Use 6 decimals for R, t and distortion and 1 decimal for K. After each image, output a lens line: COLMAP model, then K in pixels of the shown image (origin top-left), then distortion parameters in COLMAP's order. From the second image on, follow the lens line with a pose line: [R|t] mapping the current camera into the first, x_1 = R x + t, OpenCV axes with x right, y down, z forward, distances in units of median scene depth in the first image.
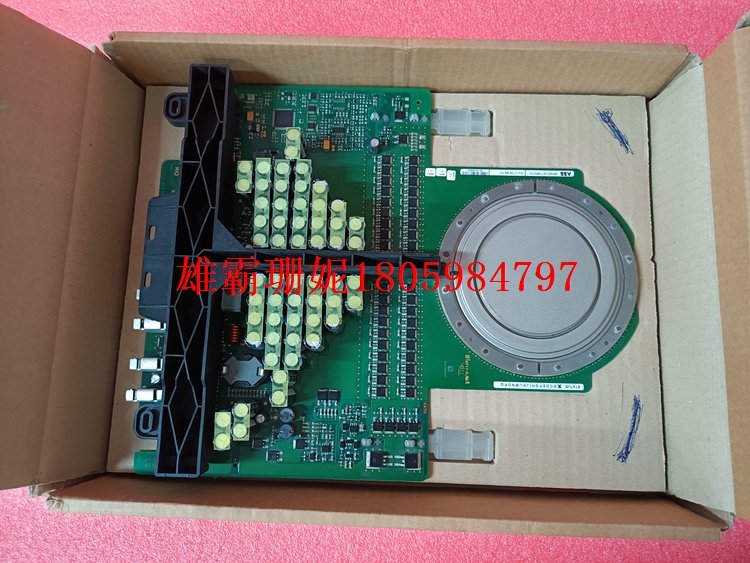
lens RADIAL K [[588.6, 0, 375.0], [0, 588.6, 281.5], [0, 0, 1]] dist [0.008202, 0.002860]
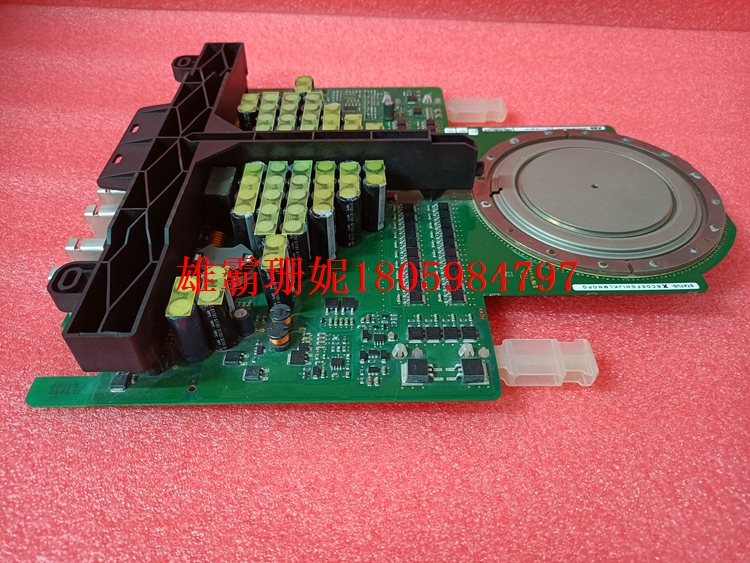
lens RADIAL K [[588.6, 0, 375.0], [0, 588.6, 281.5], [0, 0, 1]] dist [0.008202, 0.002860]
pose [[0.999425, -0.026179, 0.021529, -0.054104], [0.033831, 0.809326, -0.586385, 0.590726], [-0.002074, 0.586777, 0.809746, 0.426157]]
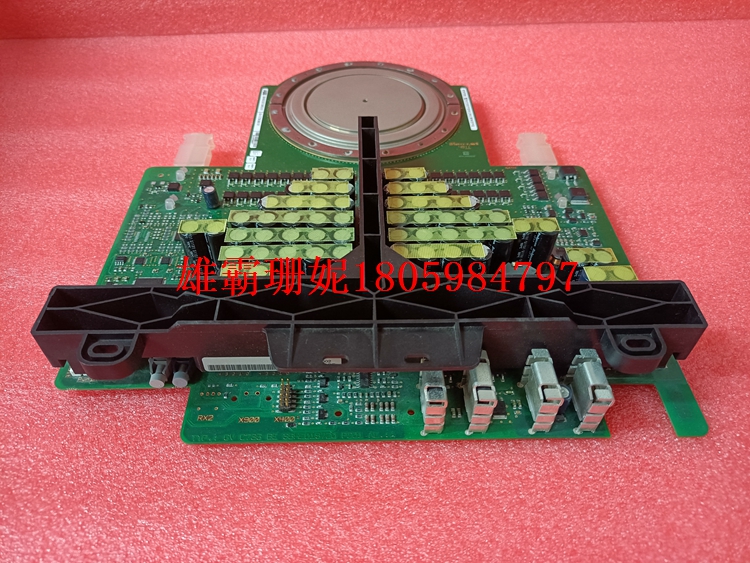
lens RADIAL K [[588.6, 0, 375.0], [0, 588.6, 281.5], [0, 0, 1]] dist [0.008202, 0.002860]
pose [[-0.050415, -0.707637, 0.704775, -0.715484], [0.980568, 0.098888, 0.169433, -0.146447], [-0.189590, 0.699622, 0.688901, 0.520215]]
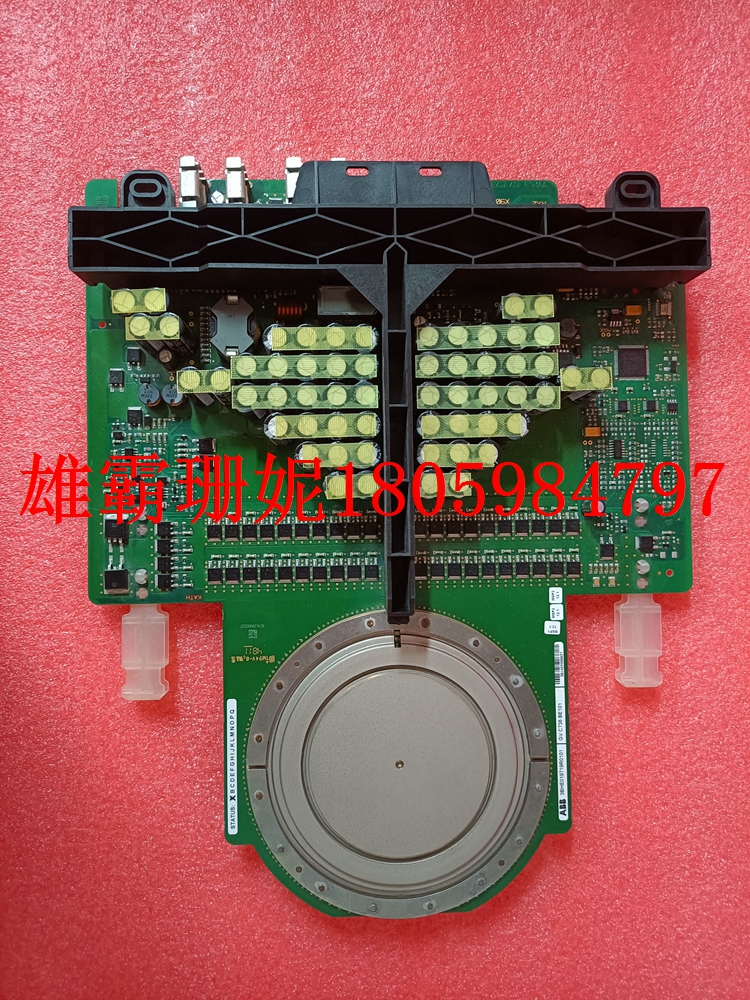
lens RADIAL K [[784.8, 0, 375.0], [0, 784.8, 500.0], [0, 0, 1]] dist [0.008202, 0.002860]
pose [[0.040372, 0.998939, -0.022142, 0.001400], [-0.990161, 0.042969, 0.133170, -0.118239], [0.133980, 0.016548, 0.990846, 0.133095]]
